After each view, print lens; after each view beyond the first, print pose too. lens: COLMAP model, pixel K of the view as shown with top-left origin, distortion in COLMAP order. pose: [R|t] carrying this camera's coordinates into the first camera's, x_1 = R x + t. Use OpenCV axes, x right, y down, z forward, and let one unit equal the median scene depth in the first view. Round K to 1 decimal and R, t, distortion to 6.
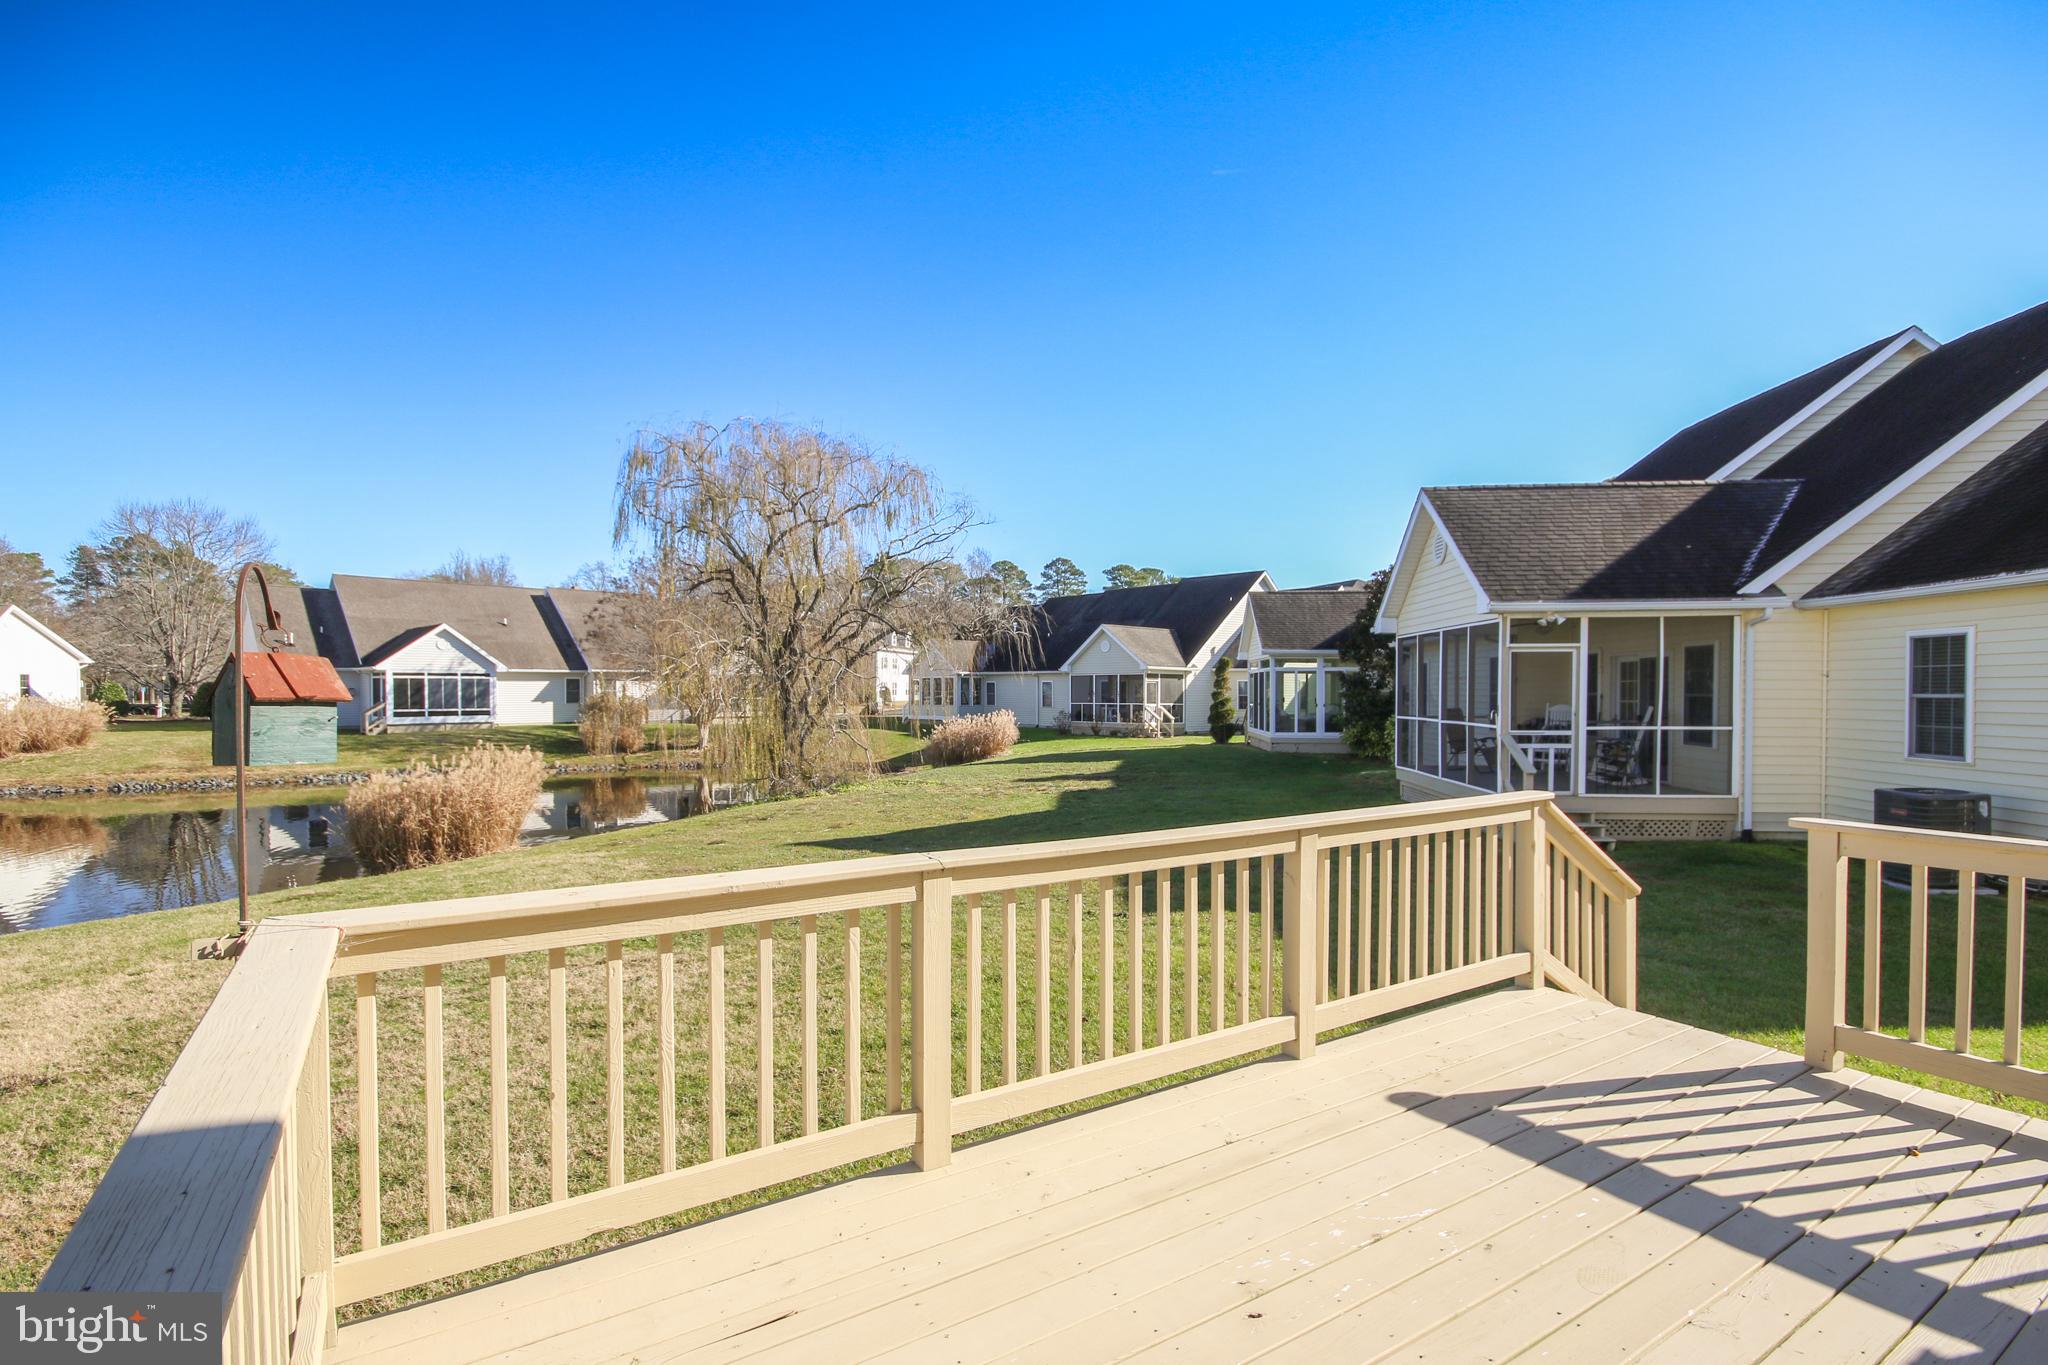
lens RADIAL K [[963.6, 0, 1027.7], [0, 963.6, 709.3], [0, 0, 1]] dist [-0.003445, -0.001665]
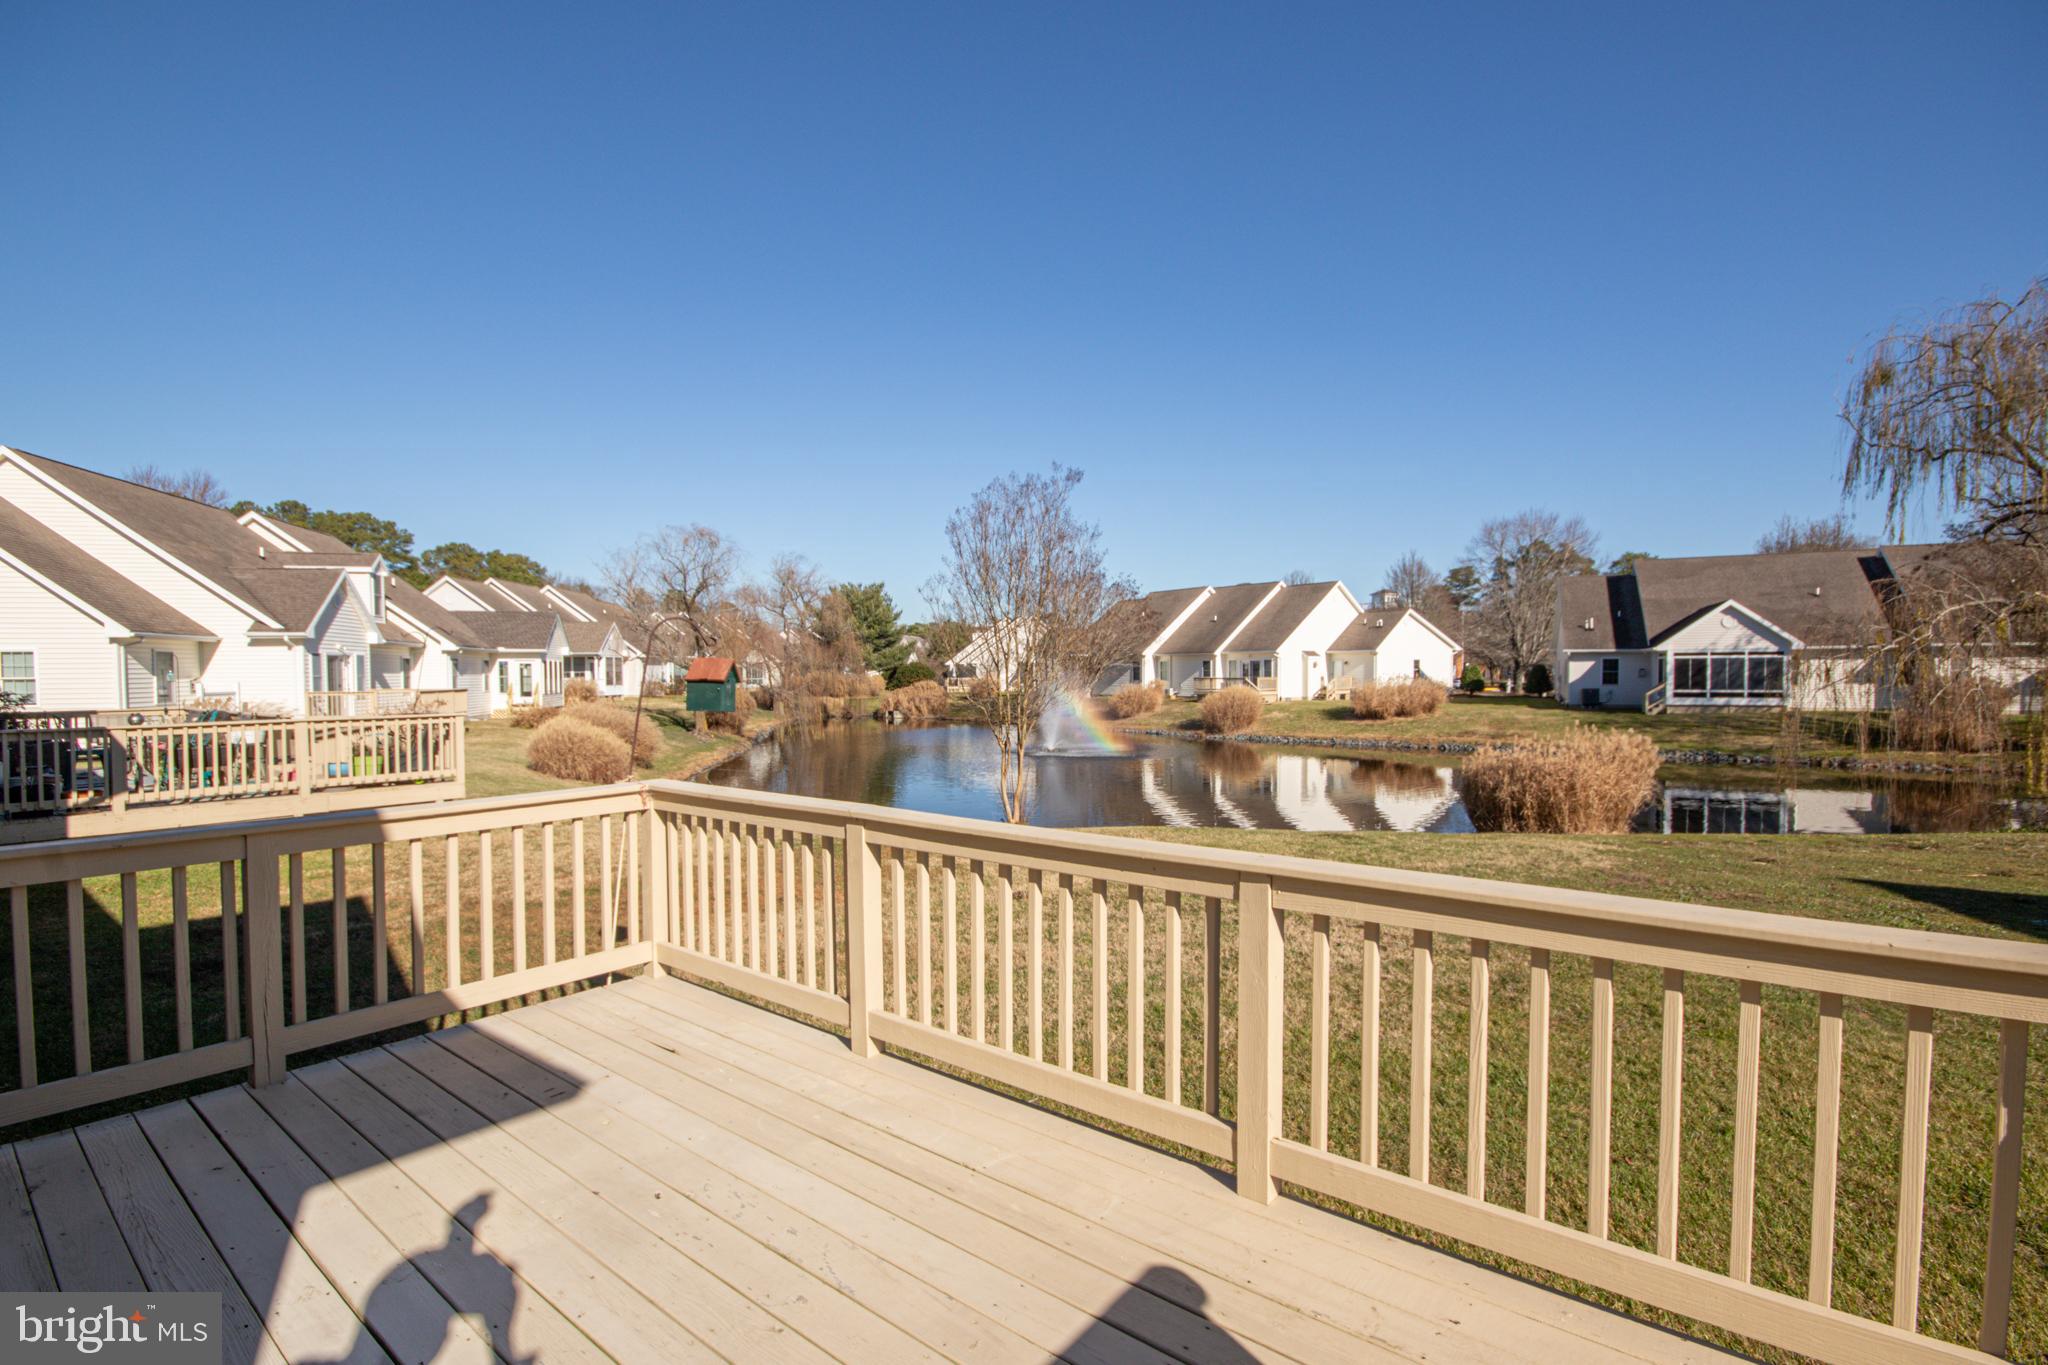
lens RADIAL K [[953.9, 0, 1029.4], [0, 953.9, 709.6], [0, 0, 1]] dist [-0.002094, -0.000342]
pose [[0.318865, 0.035131, -0.947149, 0.065166], [-0.014621, 0.999376, 0.032146, -0.001233], [0.947687, 0.003598, 0.319180, 0.049053]]
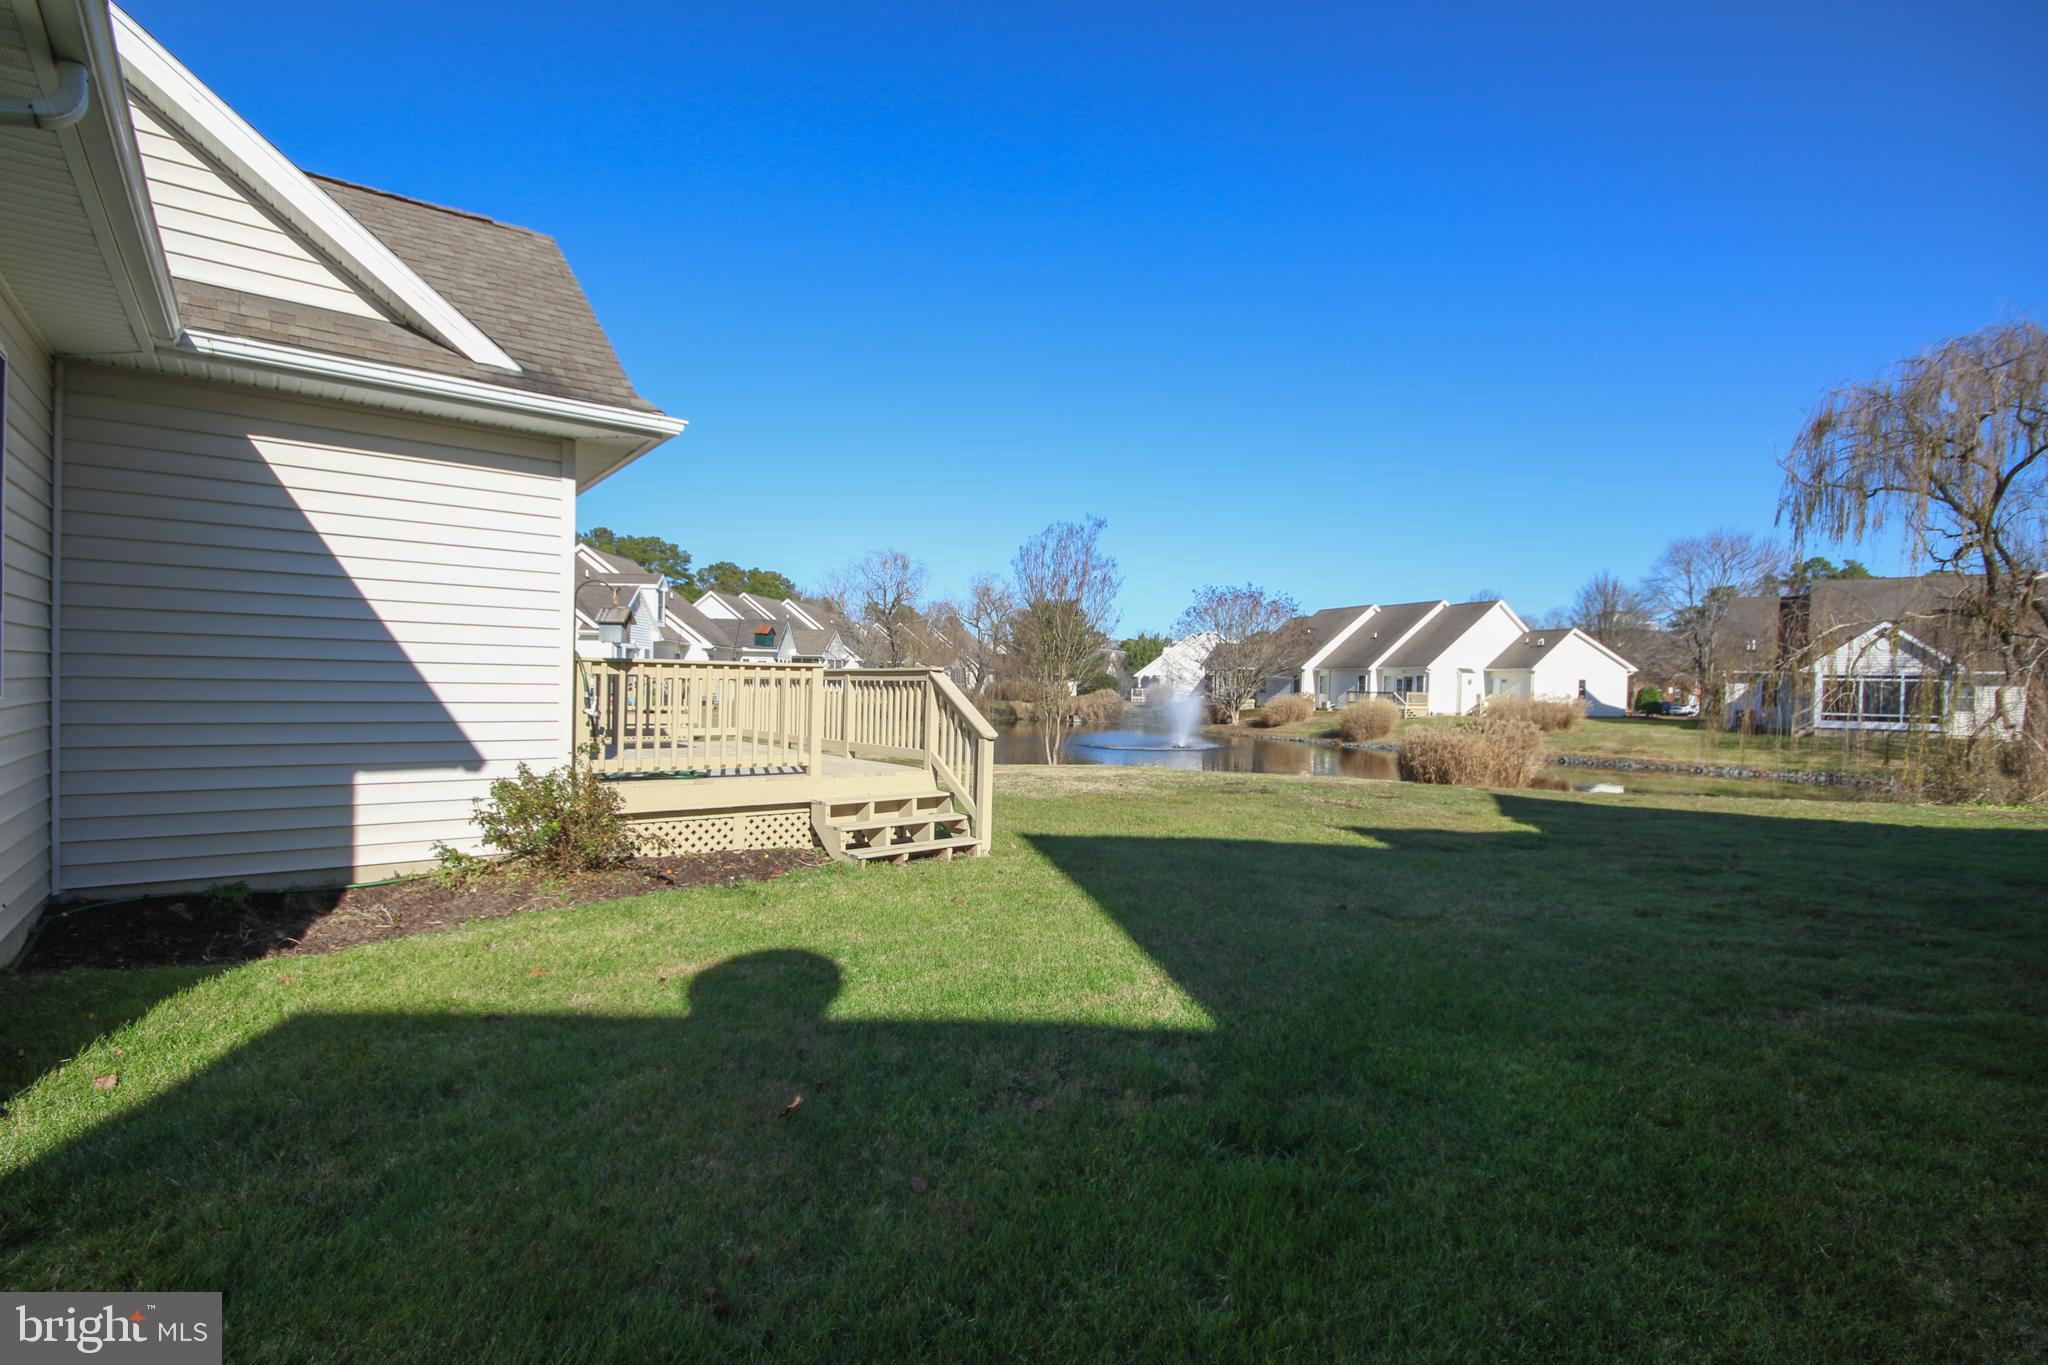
lens RADIAL K [[953.9, 0, 1029.4], [0, 953.9, 709.6], [0, 0, 1]] dist [-0.002094, -0.000342]
pose [[0.094417, 0.025932, -0.995195, 0.233041], [-0.044048, 0.998791, 0.021847, 0.011536], [0.994558, 0.041774, 0.095445, 0.099018]]
